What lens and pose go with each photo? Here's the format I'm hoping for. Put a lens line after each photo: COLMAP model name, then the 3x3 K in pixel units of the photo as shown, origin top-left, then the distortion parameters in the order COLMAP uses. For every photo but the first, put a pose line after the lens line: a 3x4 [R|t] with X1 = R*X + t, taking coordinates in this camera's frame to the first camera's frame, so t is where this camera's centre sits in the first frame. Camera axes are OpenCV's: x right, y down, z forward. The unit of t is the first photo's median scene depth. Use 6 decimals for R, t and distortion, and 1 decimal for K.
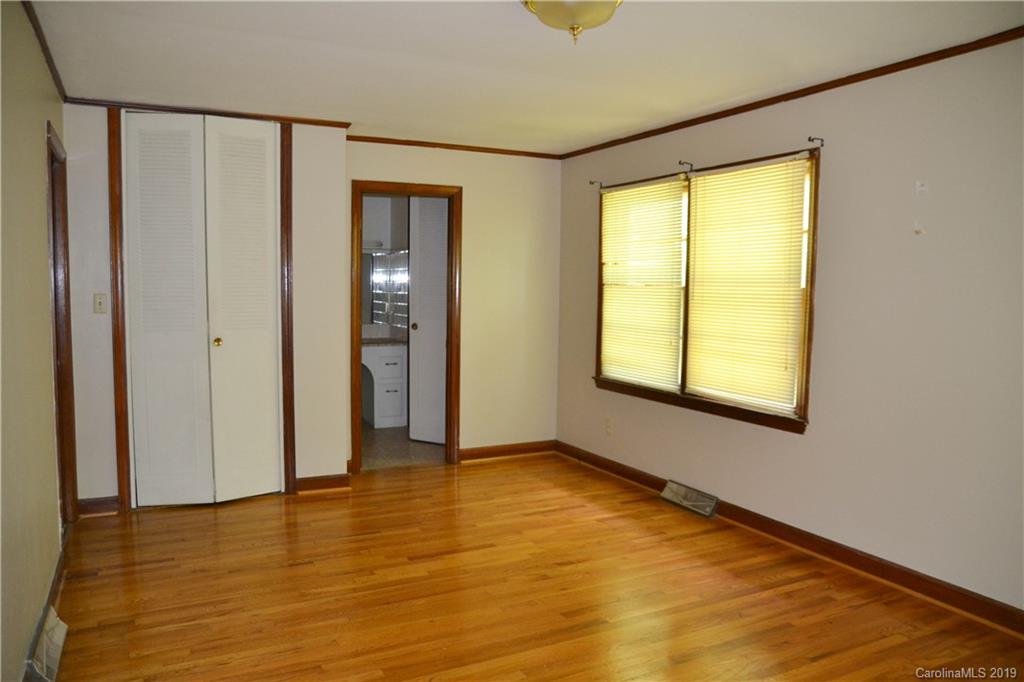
lens RADIAL K [[750.2, 0, 511.3], [0, 750.2, 346.3], [0, 0, 1]] dist [-0.131666, 0.099062]
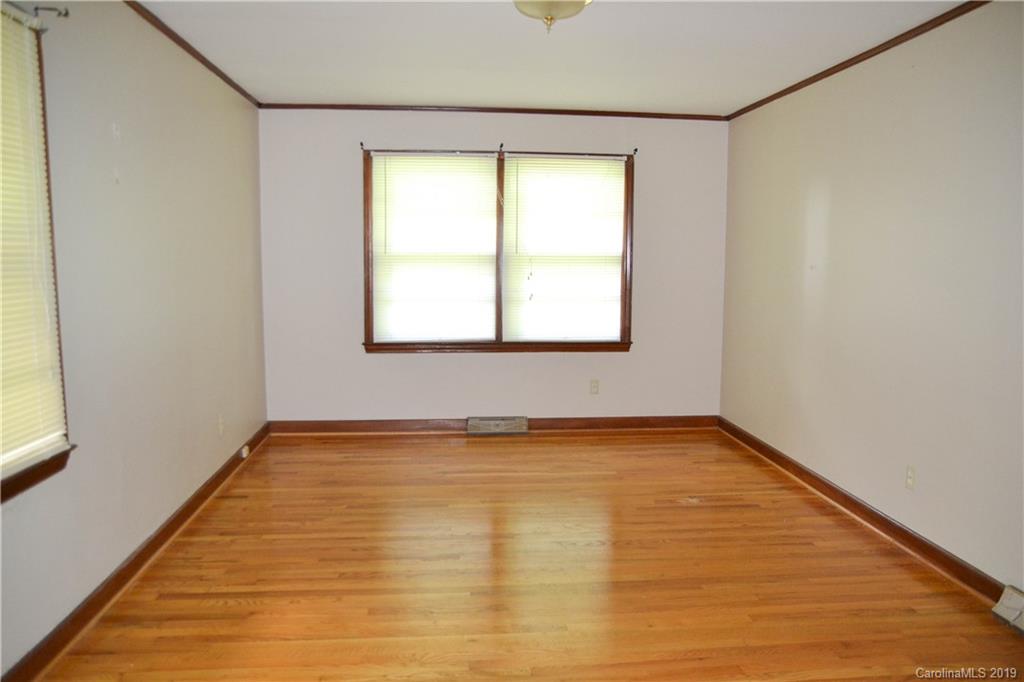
lens RADIAL K [[750.2, 0, 511.3], [0, 750.2, 346.3], [0, 0, 1]] dist [-0.131666, 0.099062]
pose [[-0.932212, -0.056203, 0.357521, -0.199017], [0.017179, 0.979883, 0.198833, -0.109124], [-0.361504, 0.191496, -0.912493, 1.458639]]
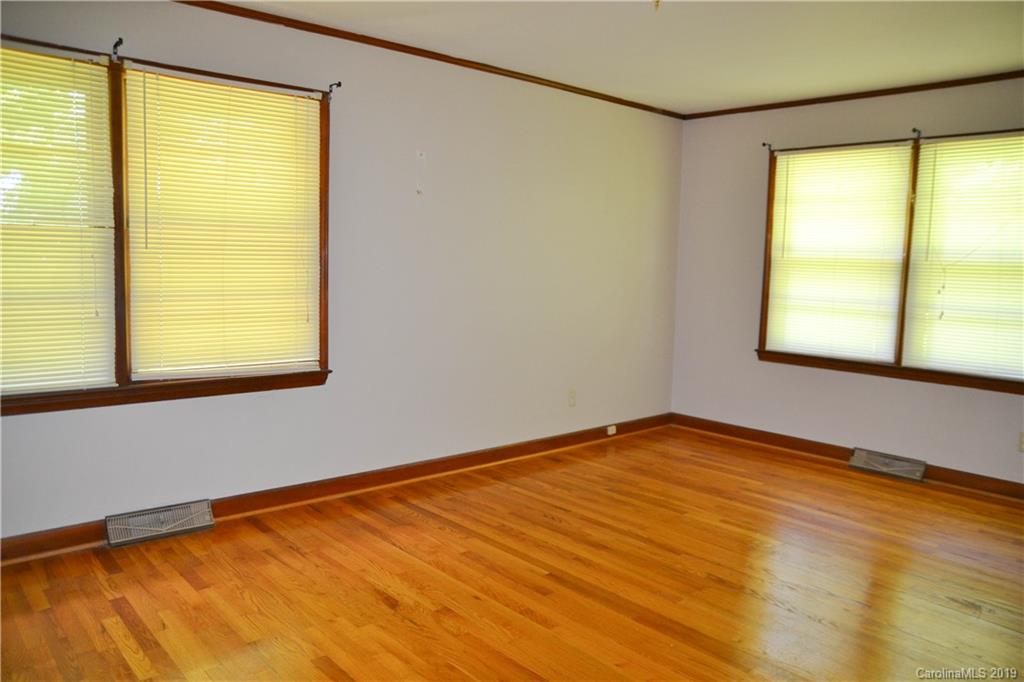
lens RADIAL K [[750.2, 0, 511.3], [0, 750.2, 346.3], [0, 0, 1]] dist [-0.131666, 0.099062]
pose [[-0.260335, -0.125755, 0.957294, -0.630119], [0.052415, 0.988179, 0.144066, -0.062639], [-0.964095, 0.087682, -0.250666, 1.030541]]
